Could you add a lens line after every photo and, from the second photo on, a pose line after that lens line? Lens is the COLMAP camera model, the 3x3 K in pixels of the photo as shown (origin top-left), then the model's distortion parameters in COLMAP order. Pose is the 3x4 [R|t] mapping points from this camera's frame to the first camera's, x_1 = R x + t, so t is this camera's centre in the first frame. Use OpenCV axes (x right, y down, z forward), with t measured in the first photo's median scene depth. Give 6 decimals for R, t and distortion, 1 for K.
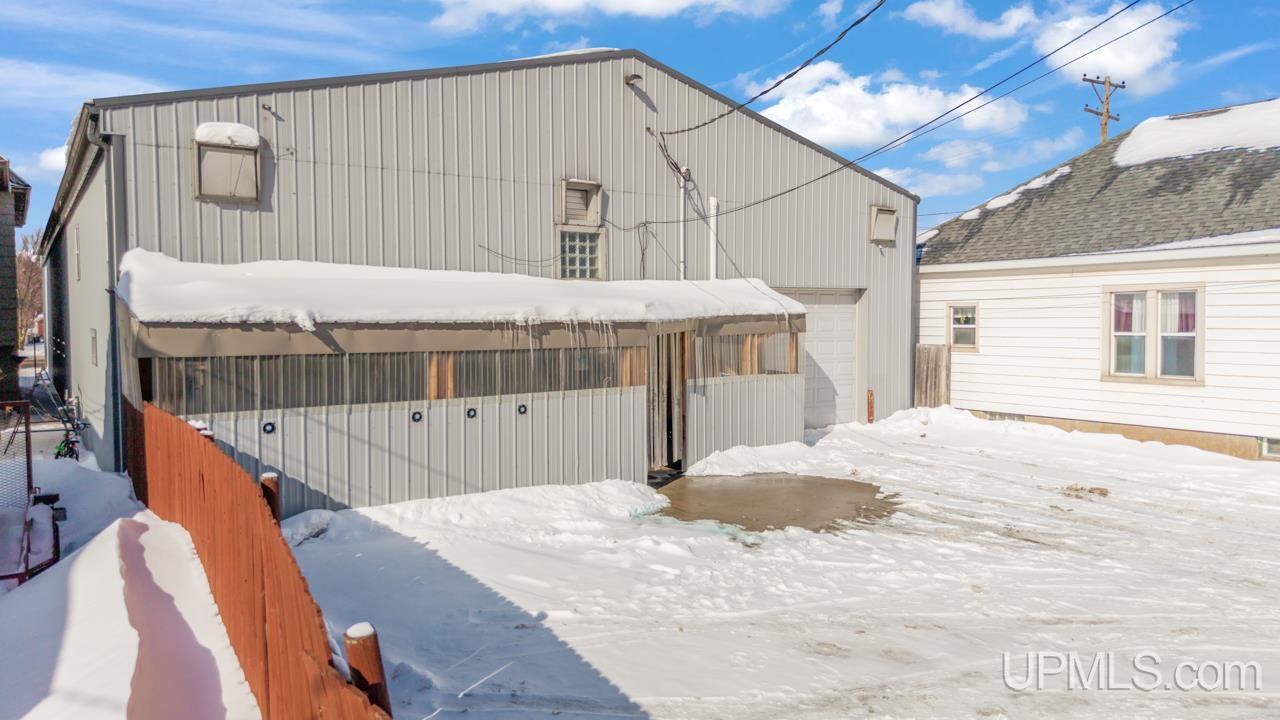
lens RADIAL K [[851.4, 0, 639.2], [0, 851.4, 357.8], [0, 0, 1]] dist [0.041698, -0.001659]
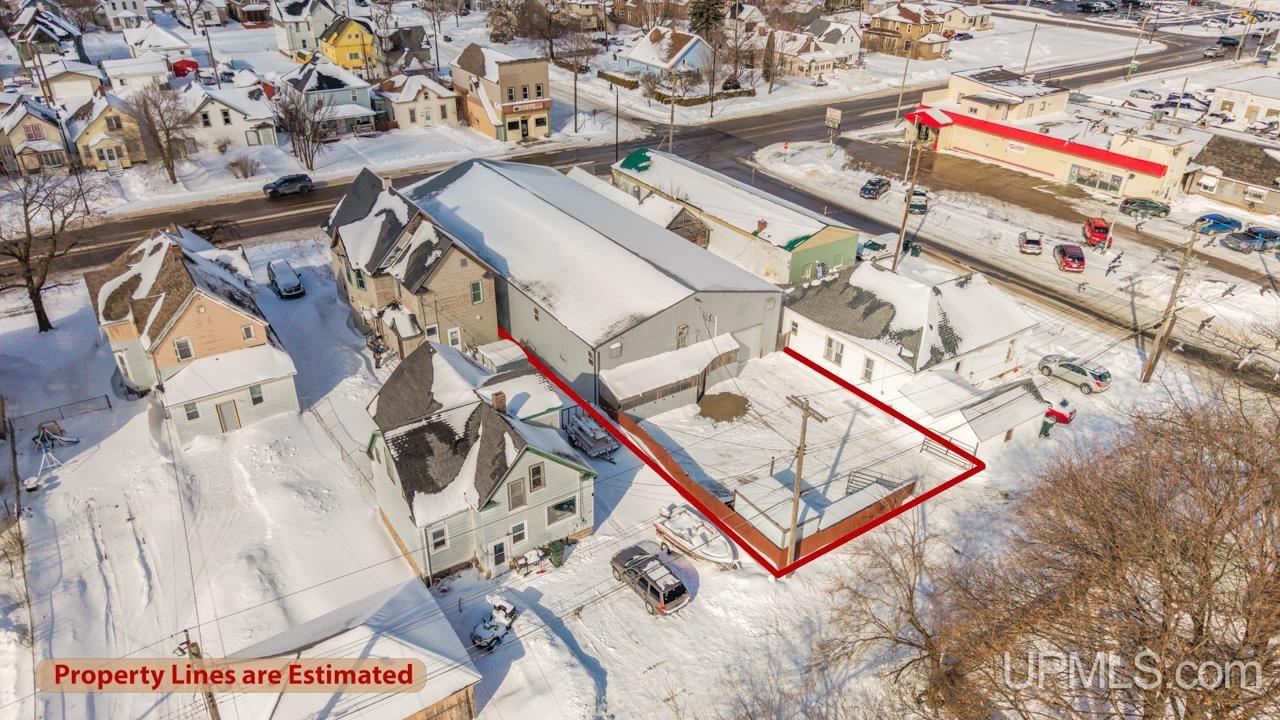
lens RADIAL K [[851.4, 0, 639.2], [0, 851.4, 357.8], [0, 0, 1]] dist [0.041698, -0.001659]
pose [[0.999318, 0.035921, -0.008509, -0.275495], [-0.027968, 0.887182, 0.460571, -2.235895], [0.024094, -0.460019, 0.887582, -3.056922]]
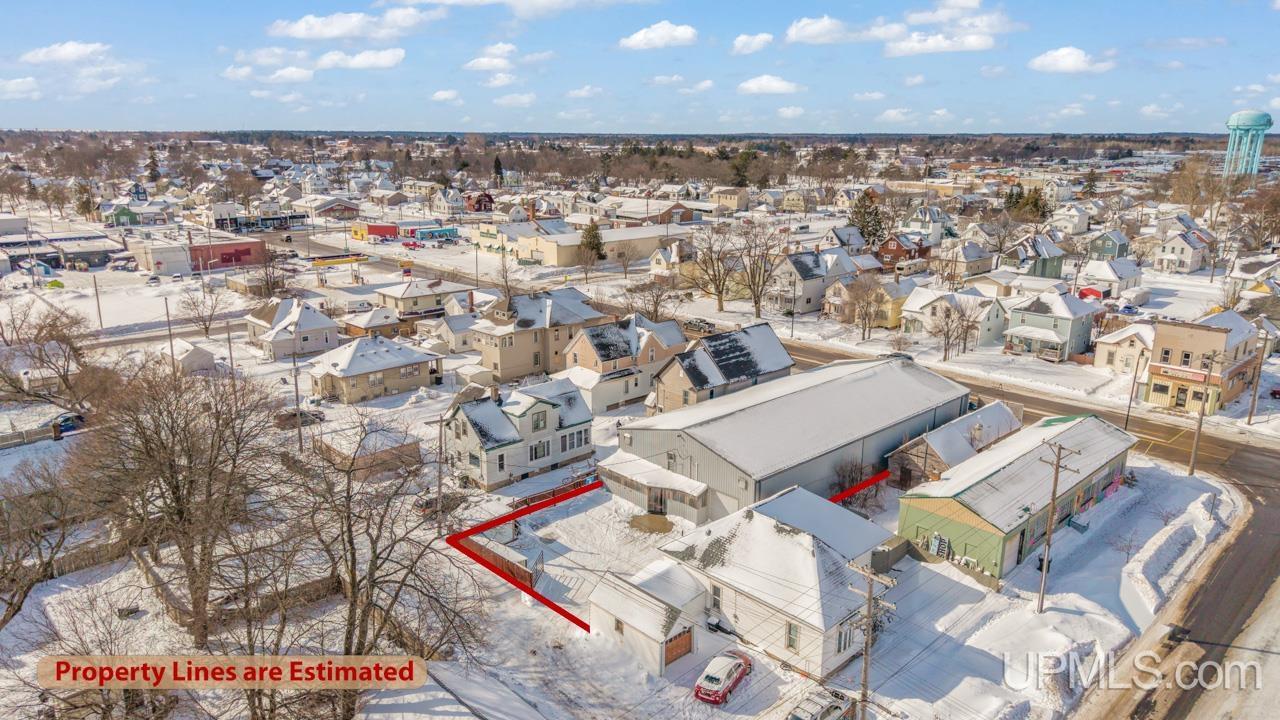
lens RADIAL K [[851.4, 0, 639.2], [0, 851.4, 357.8], [0, 0, 1]] dist [0.041698, -0.001659]
pose [[0.148950, 0.266557, -0.952240, 5.285345], [-0.046775, 0.963804, 0.262478, -2.398268], [0.987738, 0.005446, 0.156027, 0.041552]]
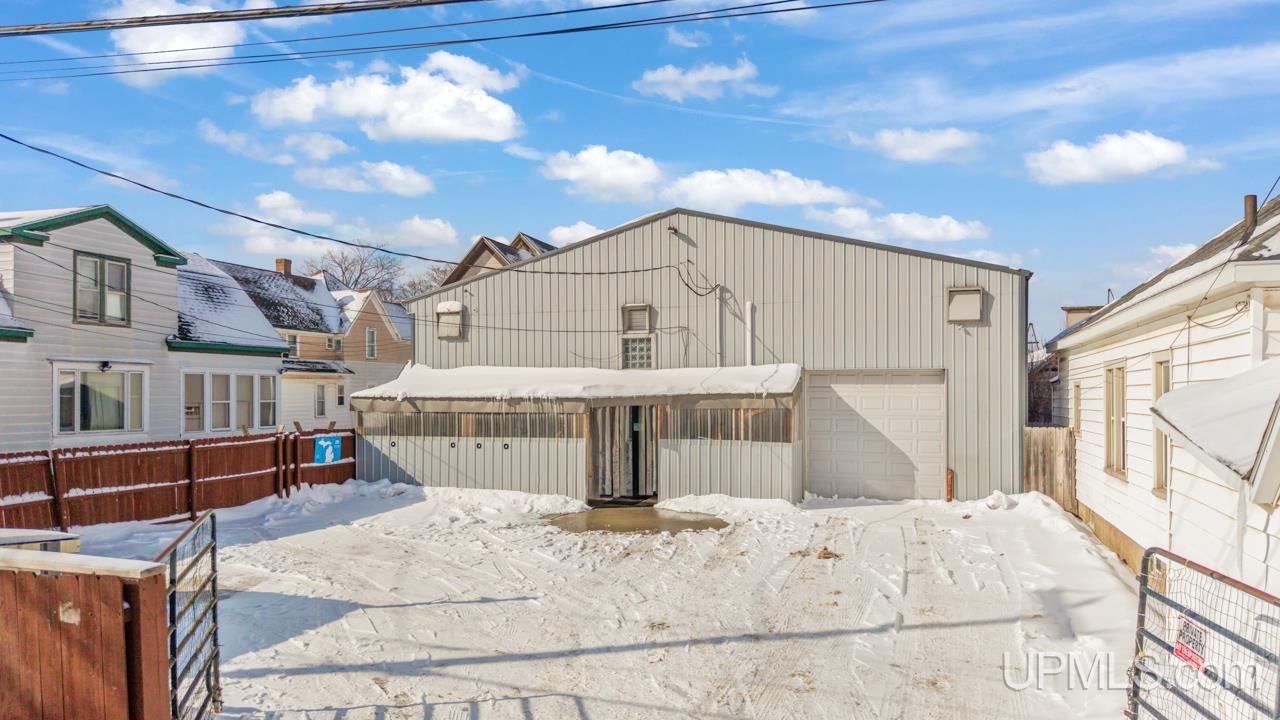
lens RADIAL K [[905.8, 0, 642.3], [0, 905.8, 385.3], [0, 0, 1]] dist [0.051541, 0.000126]
pose [[0.577361, -0.005121, -0.816473, 1.449167], [-0.040732, 0.998555, -0.035066, -0.011230], [0.815473, 0.053502, 0.576317, 0.116265]]
